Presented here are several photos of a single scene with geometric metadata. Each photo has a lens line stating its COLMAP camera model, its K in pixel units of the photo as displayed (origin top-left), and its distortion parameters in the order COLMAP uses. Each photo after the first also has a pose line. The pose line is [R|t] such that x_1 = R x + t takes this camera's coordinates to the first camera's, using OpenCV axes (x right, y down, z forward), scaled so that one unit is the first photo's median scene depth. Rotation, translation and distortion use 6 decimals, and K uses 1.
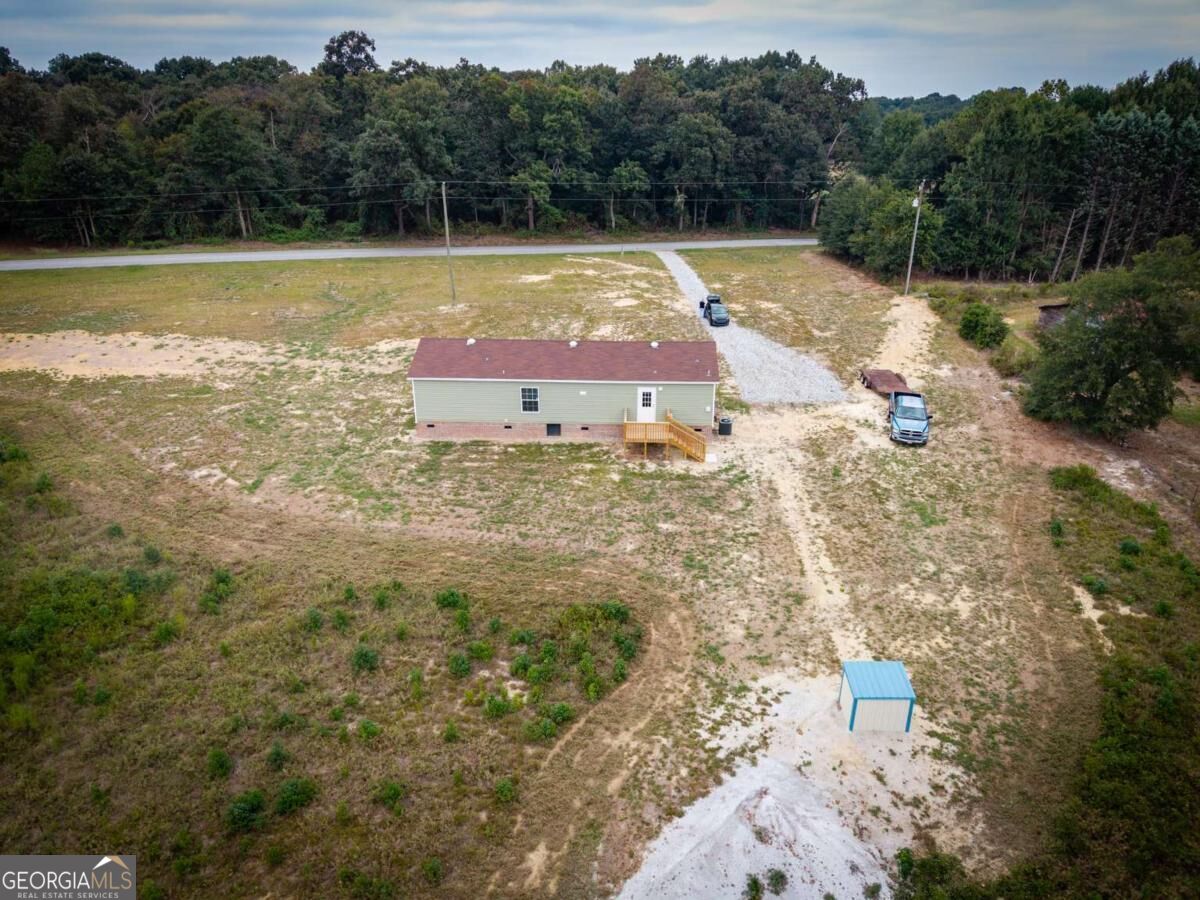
lens RADIAL K [[800.6, 0, 603.3], [0, 800.6, 446.5], [0, 0, 1]] dist [0.060231, -0.081063]
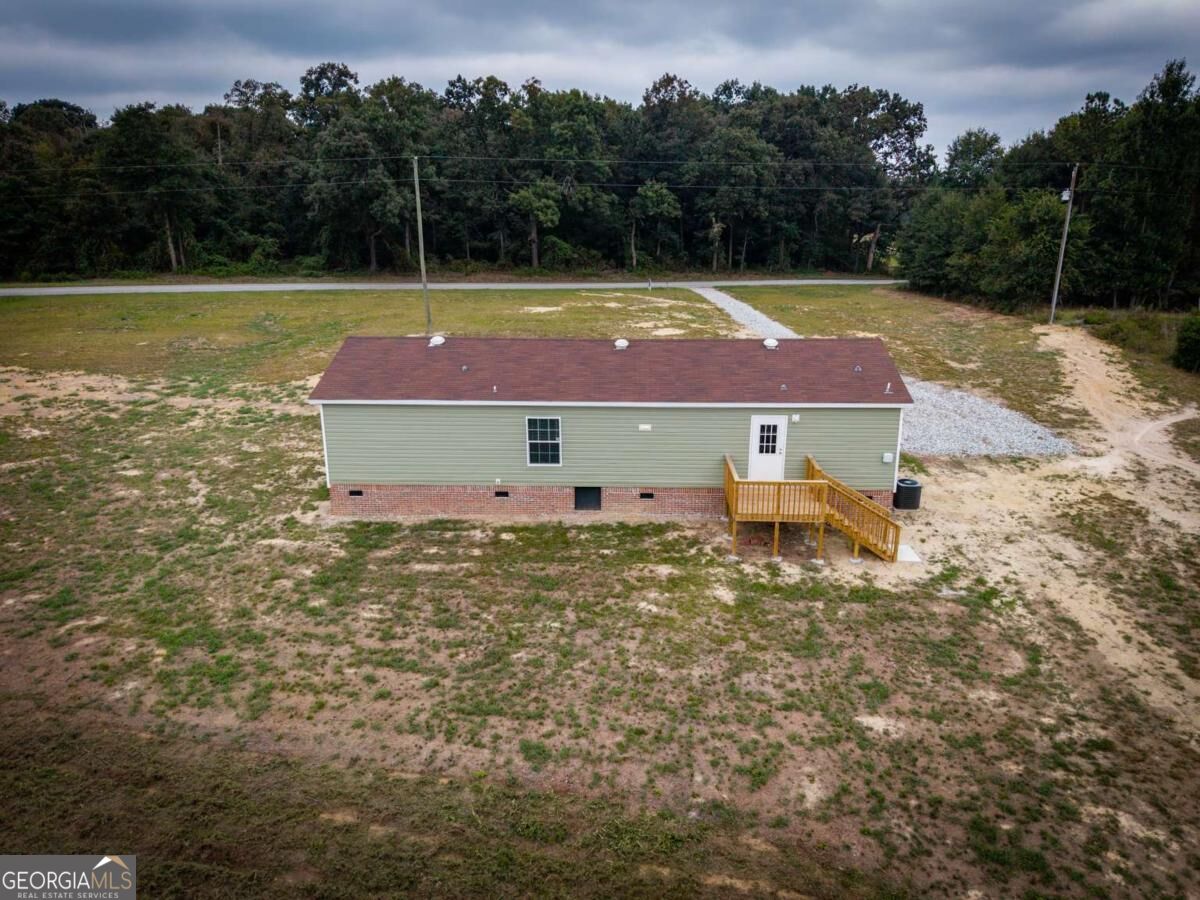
lens RADIAL K [[800.6, 0, 603.3], [0, 800.6, 446.5], [0, 0, 1]] dist [0.060231, -0.081063]
pose [[0.999988, -0.003115, 0.003871, -0.053941], [0.003513, 0.994195, -0.107534, 0.001646], [-0.003514, 0.107547, 0.994194, 0.471641]]
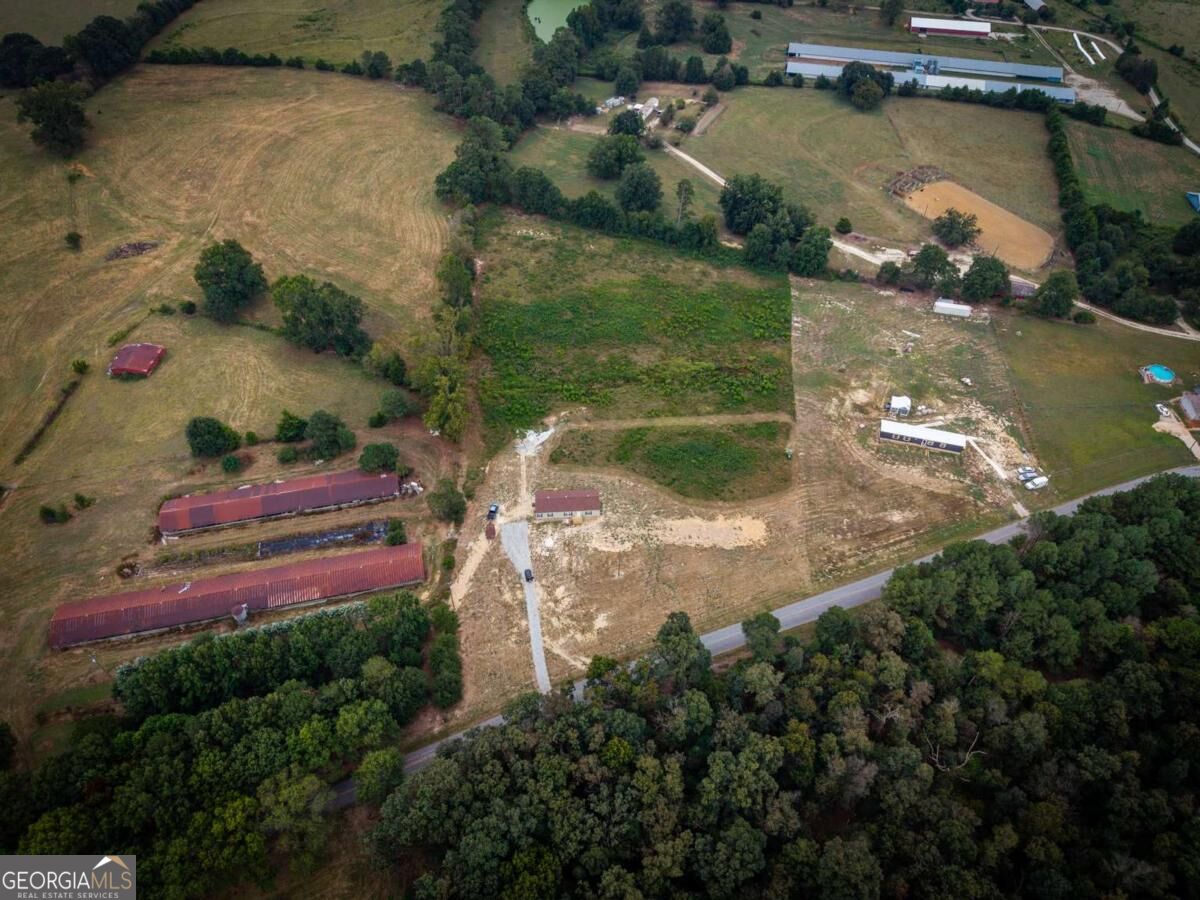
lens RADIAL K [[808.3, 0, 602.6], [0, 808.3, 438.7], [0, 0, 1]] dist [0.075328, -0.119151]
pose [[-0.993271, 0.074826, -0.088397, 0.143431], [-0.054326, 0.373052, 0.926219, -4.722937], [0.102282, 0.924788, -0.366477, 2.491824]]
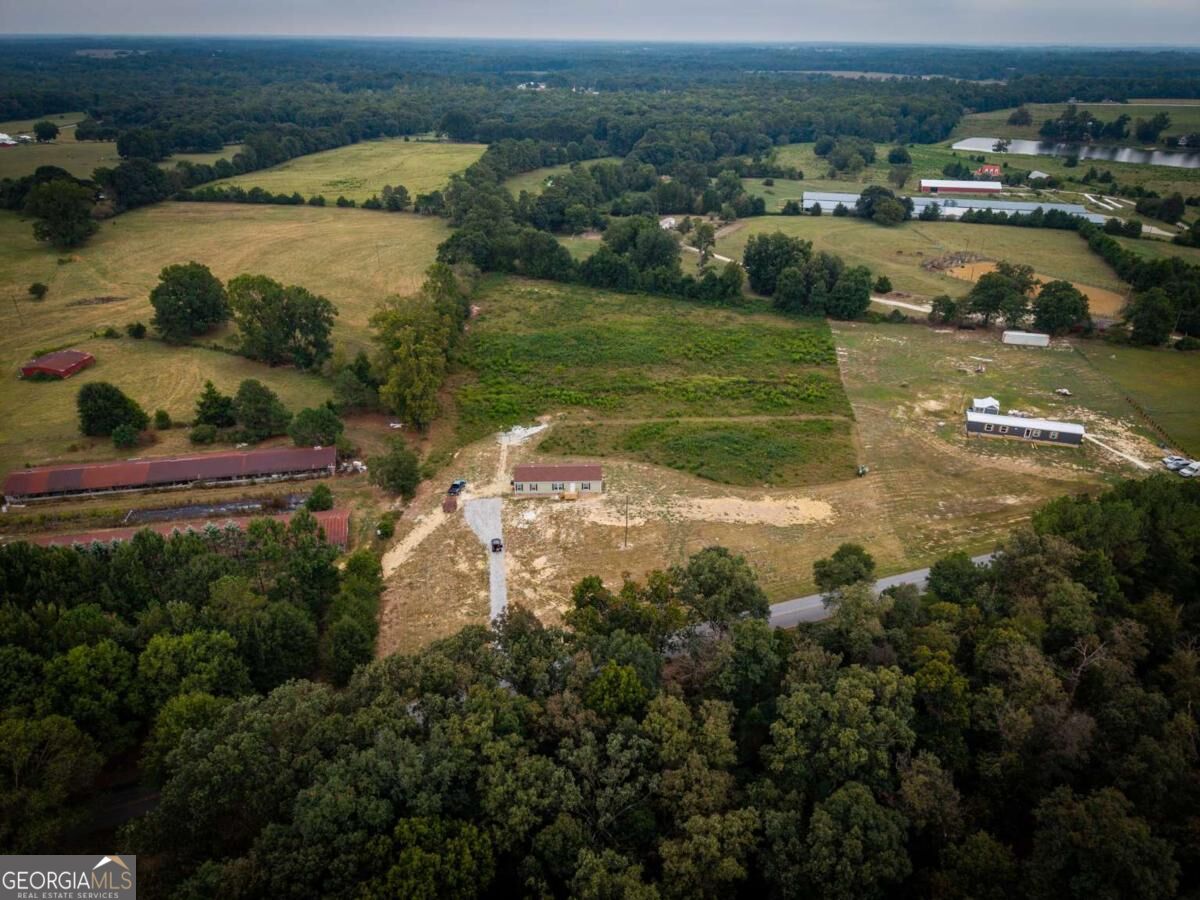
lens RADIAL K [[800.6, 0, 603.3], [0, 800.6, 446.5], [0, 0, 1]] dist [0.060231, -0.081063]
pose [[-0.995957, 0.033115, -0.083509, 0.044924], [-0.042356, 0.646676, 0.761588, -2.881615], [0.079223, 0.762046, -0.642659, 3.243379]]
